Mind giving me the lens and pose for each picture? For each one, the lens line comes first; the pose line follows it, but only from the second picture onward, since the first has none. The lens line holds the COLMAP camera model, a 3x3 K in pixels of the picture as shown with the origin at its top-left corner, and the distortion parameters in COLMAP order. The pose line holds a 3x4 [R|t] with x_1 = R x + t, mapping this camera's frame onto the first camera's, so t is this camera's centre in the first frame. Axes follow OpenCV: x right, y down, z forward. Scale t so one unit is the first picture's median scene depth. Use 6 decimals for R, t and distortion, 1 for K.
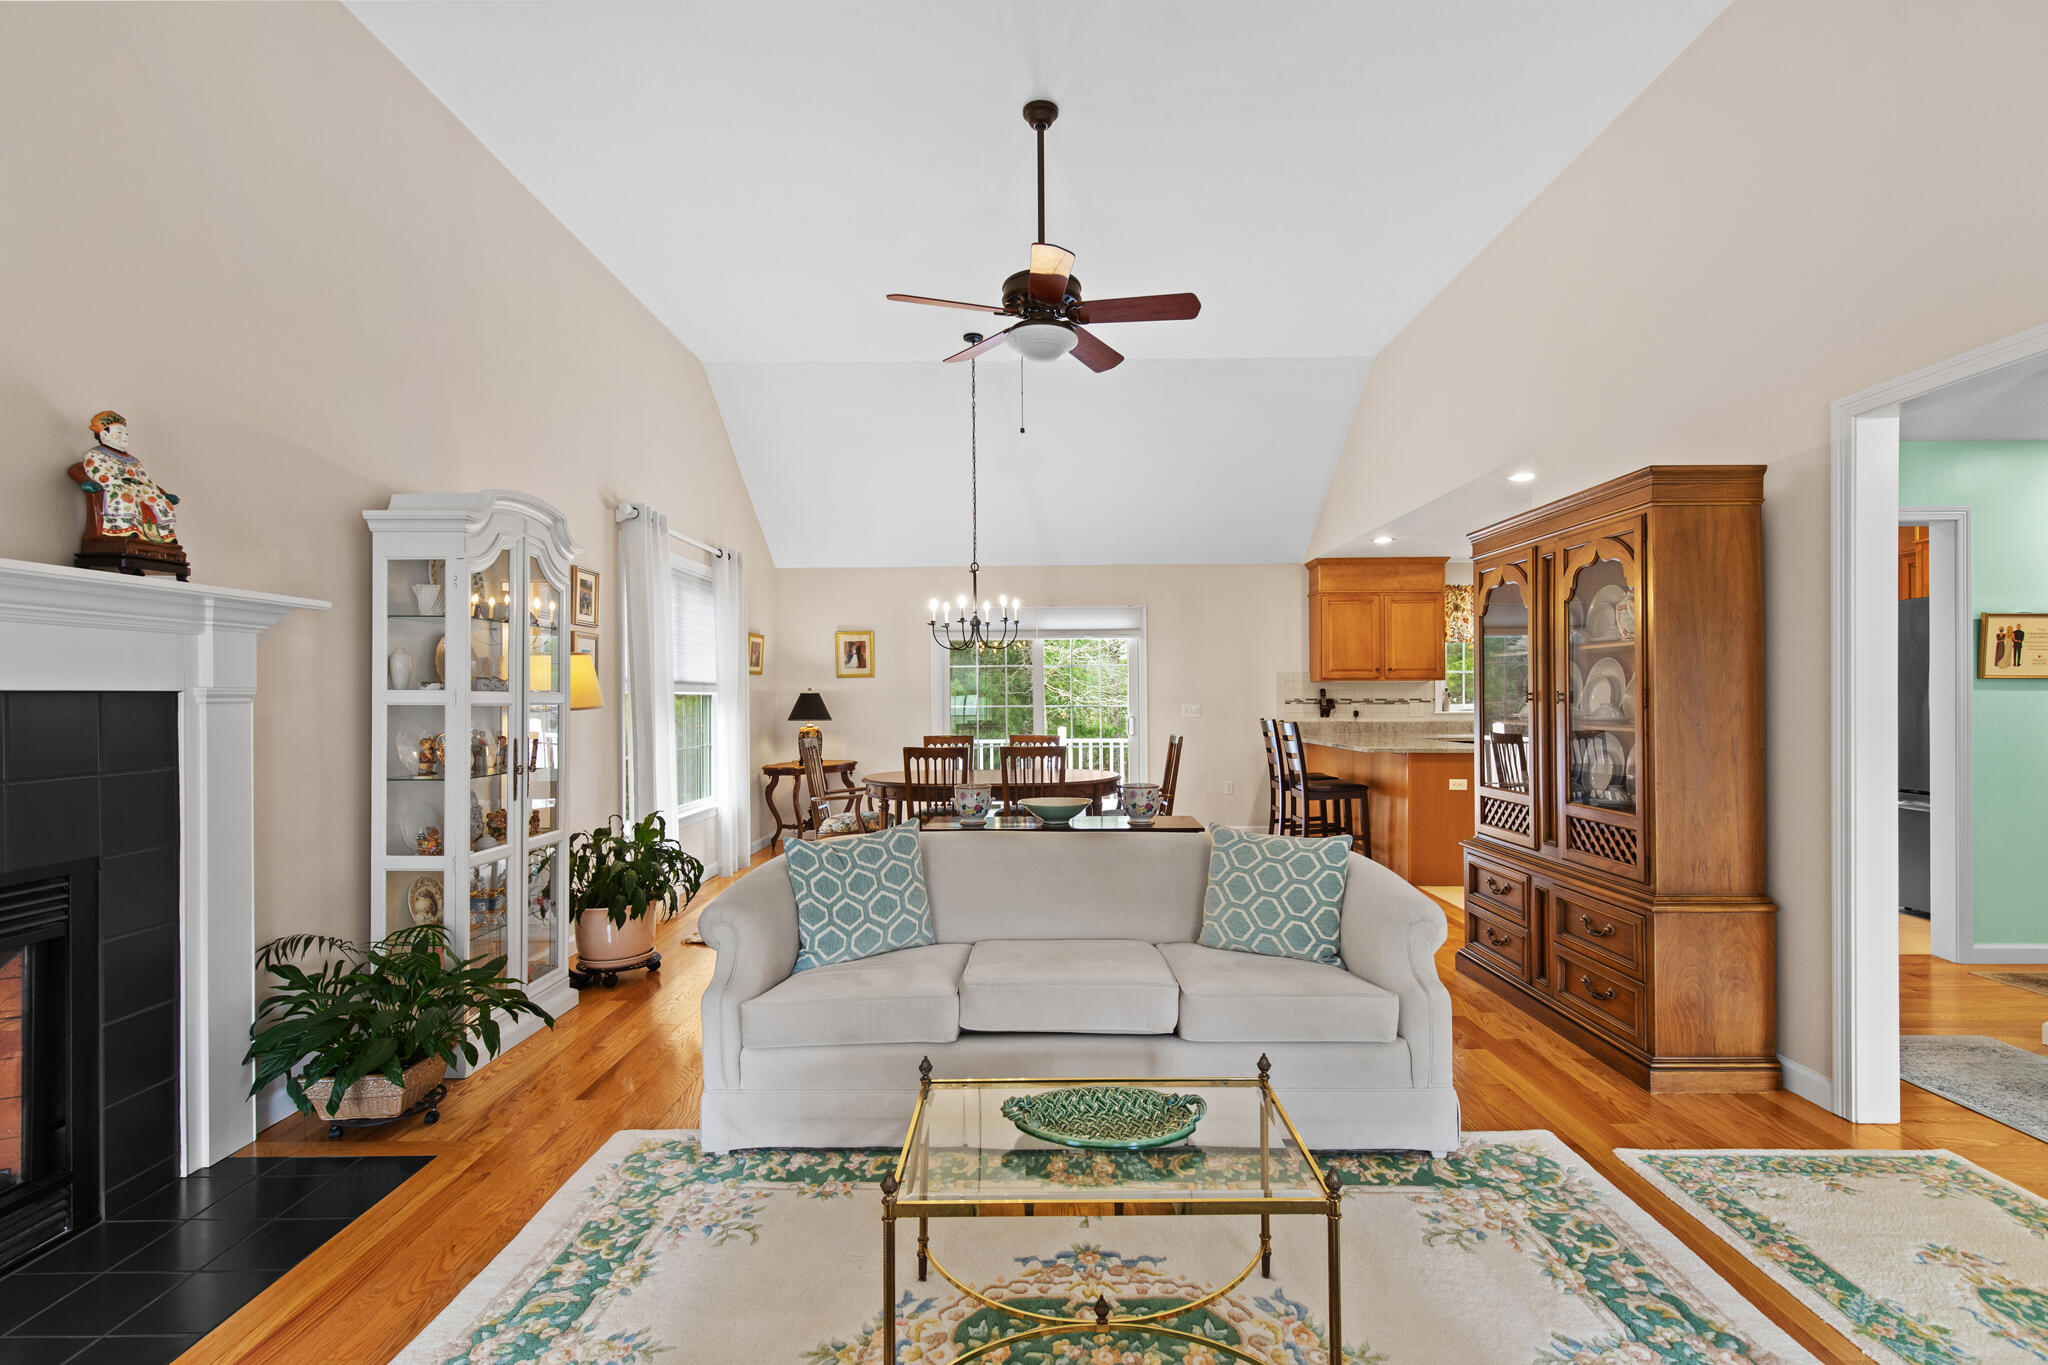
lens RADIAL K [[916.2, 0, 1030.5], [0, 916.2, 693.2], [0, 0, 1]] dist [0.006921, -0.000485]
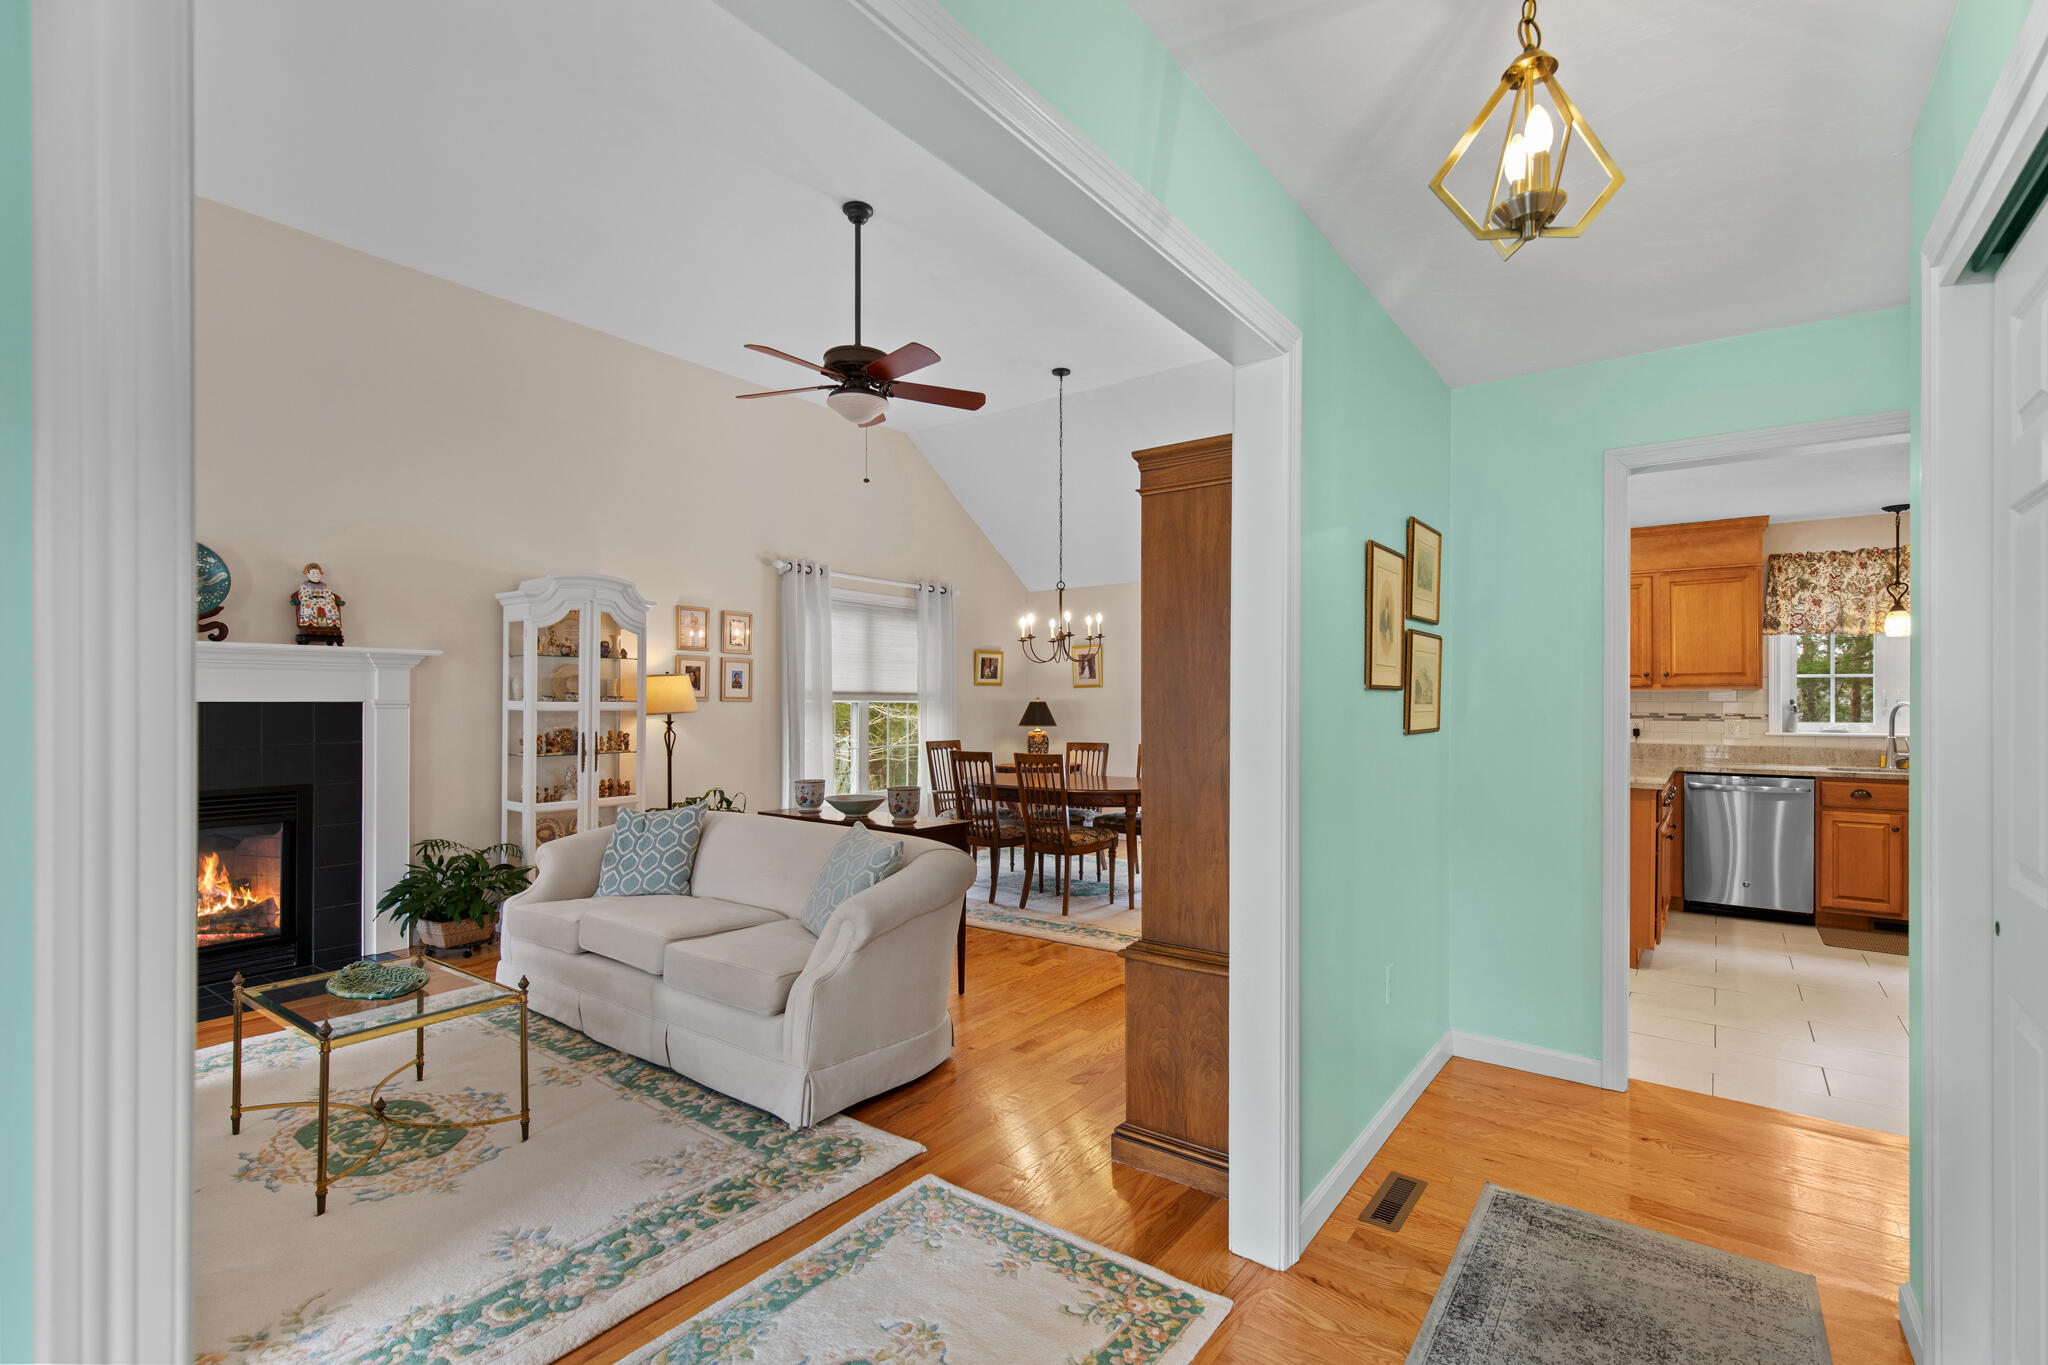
lens RADIAL K [[916.2, 0, 1035.6], [0, 916.2, 698.7], [0, 0, 1]] dist [0.006921, -0.000485]
pose [[0.808769, 0.001966, -0.588123, 1.110538], [-0.003034, 0.999995, -0.000829, -0.009703], [0.588119, 0.002454, 0.808771, 0.233483]]
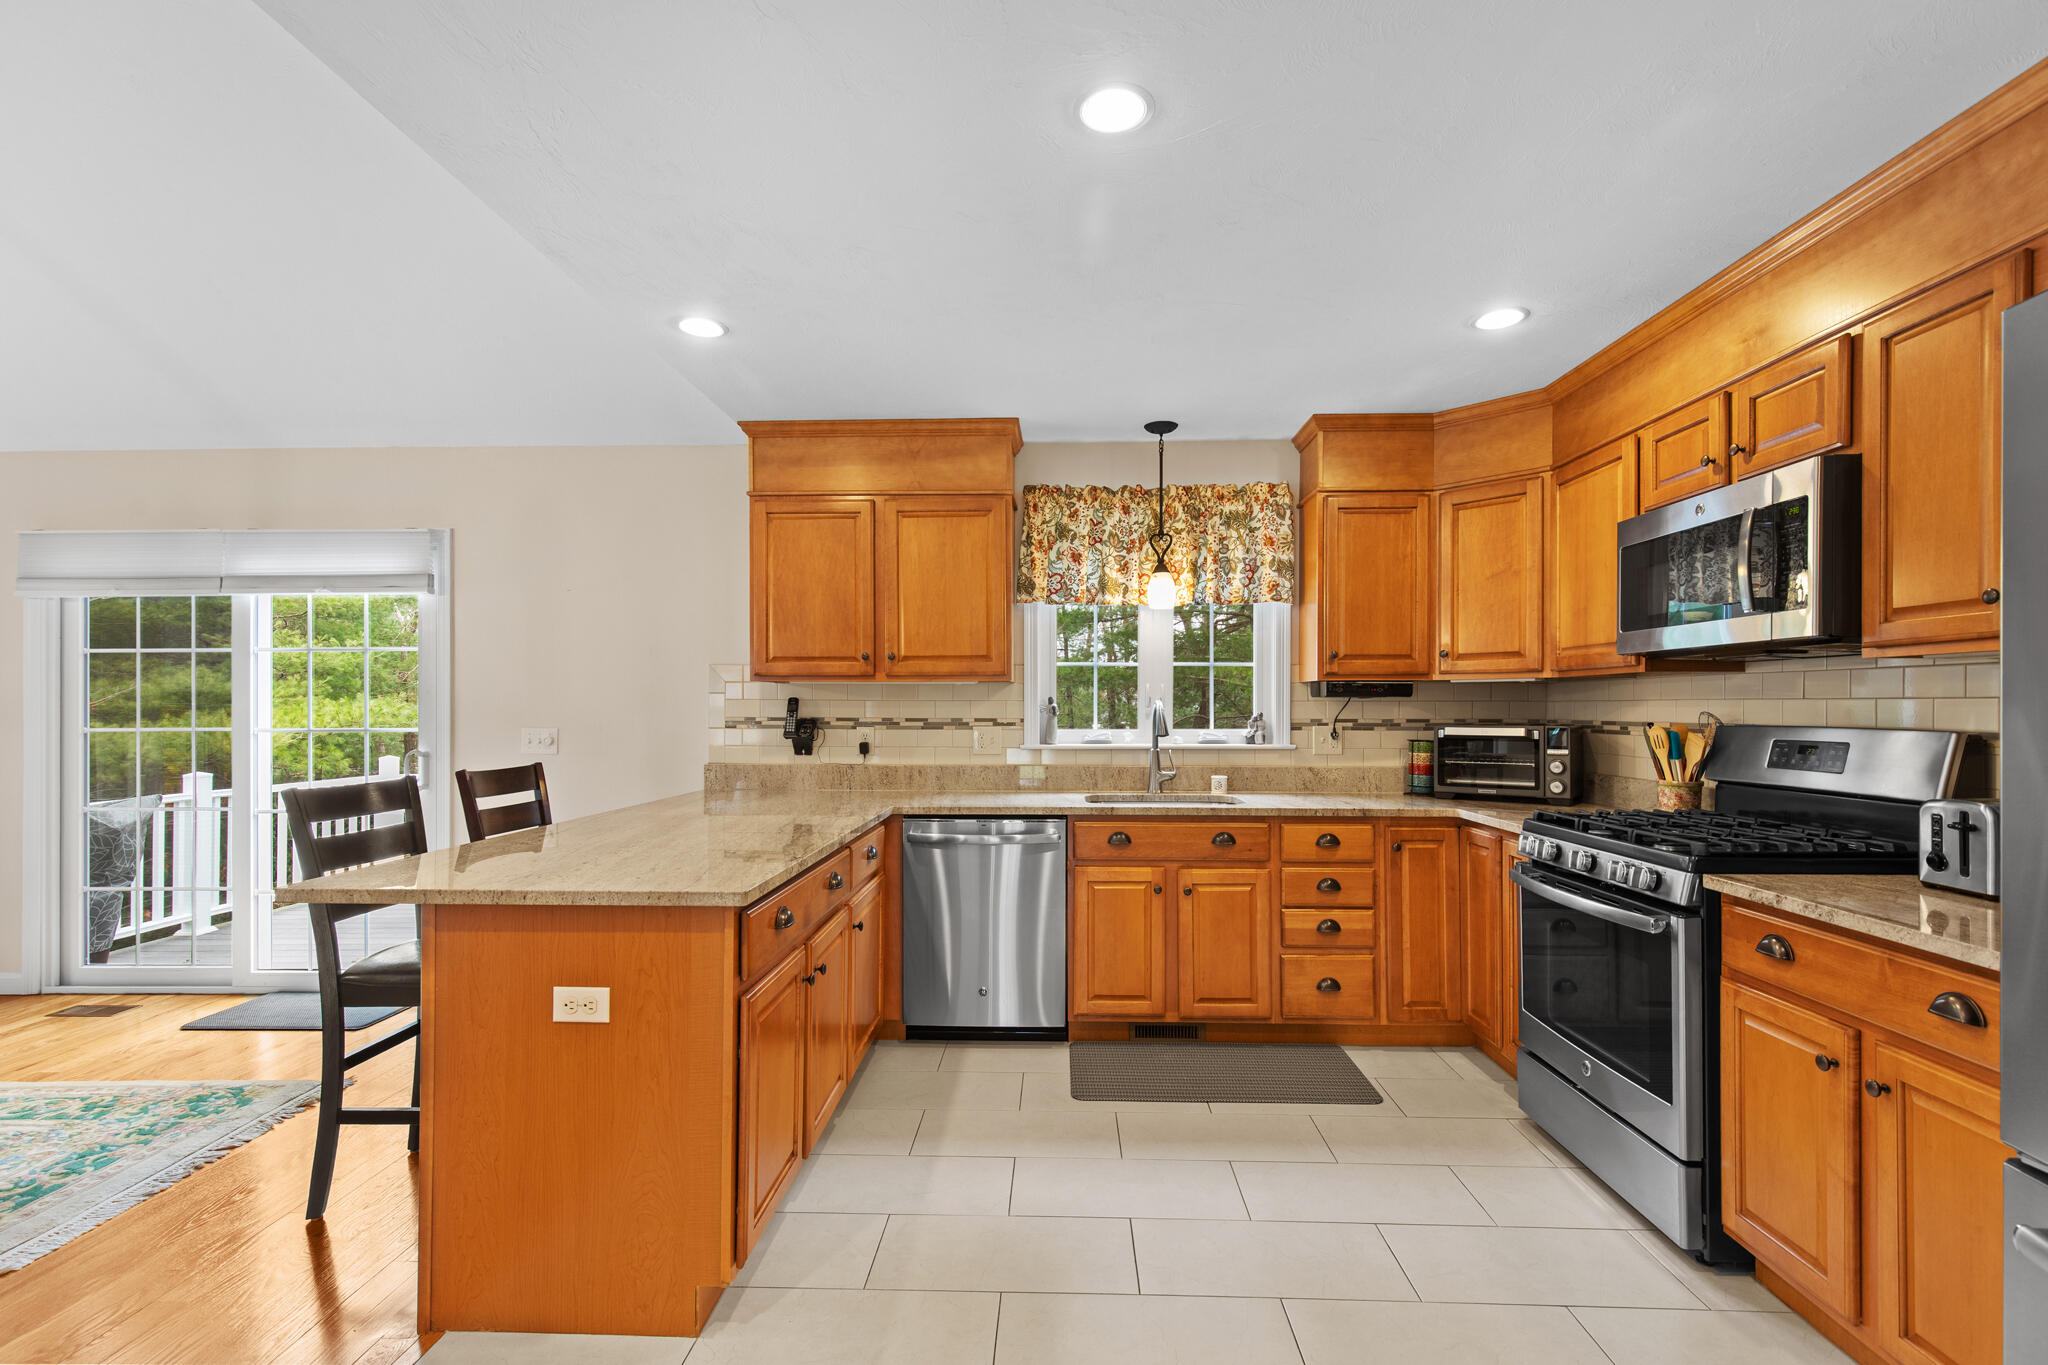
lens RADIAL K [[916.2, 0, 1023.8], [0, 916.2, 698.5], [0, 0, 1]] dist [0.006921, -0.000485]
pose [[0.999402, 0.002924, -0.034447, 1.269099], [-0.003113, 0.999980, -0.005416, -0.005462], [0.034430, 0.005520, 0.999392, 1.412621]]
